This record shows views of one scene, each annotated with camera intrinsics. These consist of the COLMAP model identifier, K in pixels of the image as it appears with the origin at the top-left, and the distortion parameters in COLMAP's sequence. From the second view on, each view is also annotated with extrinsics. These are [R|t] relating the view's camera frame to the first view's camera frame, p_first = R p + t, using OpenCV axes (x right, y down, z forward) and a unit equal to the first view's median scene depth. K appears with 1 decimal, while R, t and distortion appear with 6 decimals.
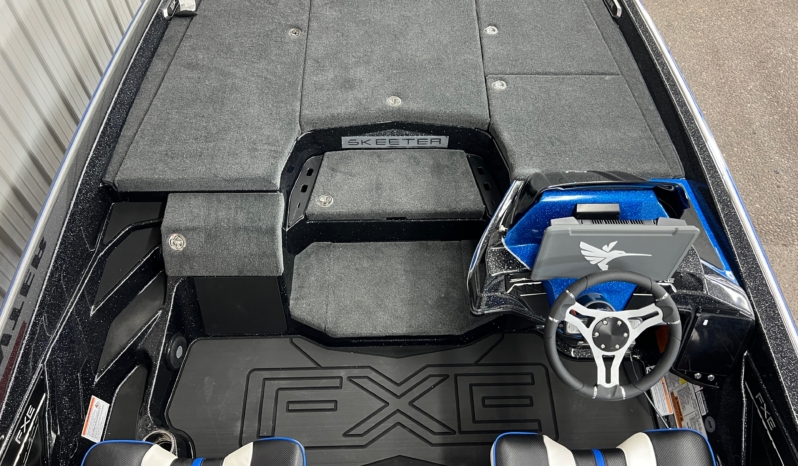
lens RADIAL K [[630.9, 0, 399.0], [0, 630.9, 233.0], [0, 0, 1]] dist [0.044666, -0.085510]
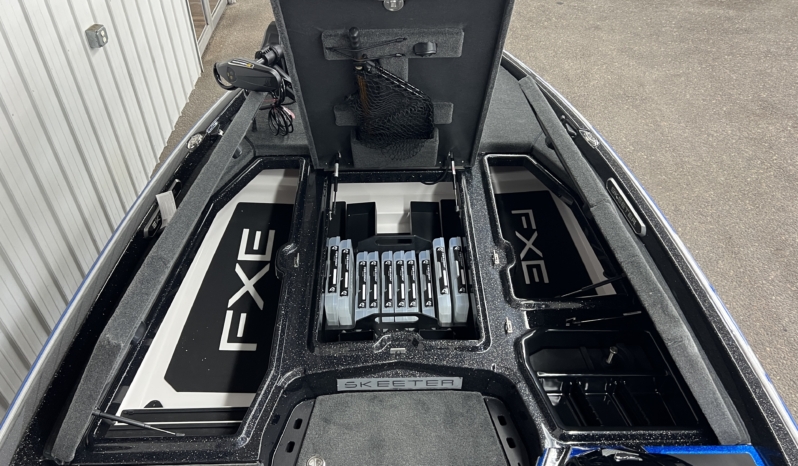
lens RADIAL K [[617.5, 0, 410.2], [0, 617.5, 232.2], [0, 0, 1]] dist [-0.003839, 0.000933]
pose [[0.999890, -0.005756, 0.013702, -0.002533], [0.008606, 0.975889, -0.218097, -0.163757], [-0.012117, 0.218191, 0.975831, 0.143881]]
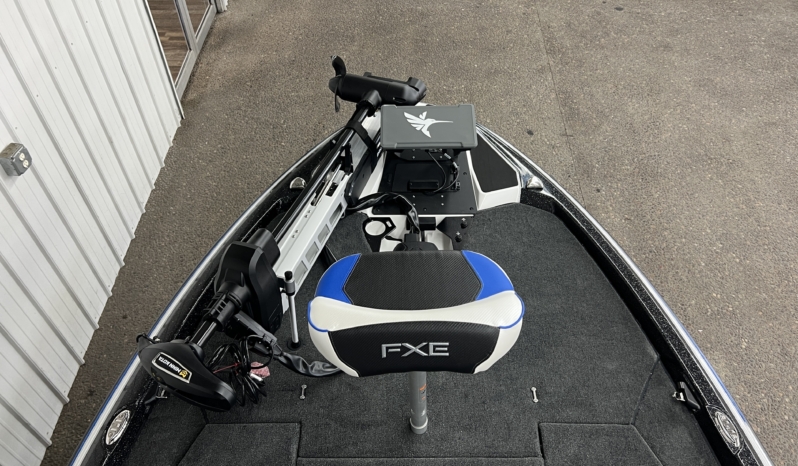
lens RADIAL K [[623.7, 0, 399.0], [0, 623.7, 233.0], [0, 0, 1]] dist [0.000340, -0.001740]
pose [[0.999507, 0.007550, -0.030462, -0.010582], [-0.011095, 0.992957, -0.117953, -0.431531], [0.029357, 0.118233, 0.992552, 0.289467]]
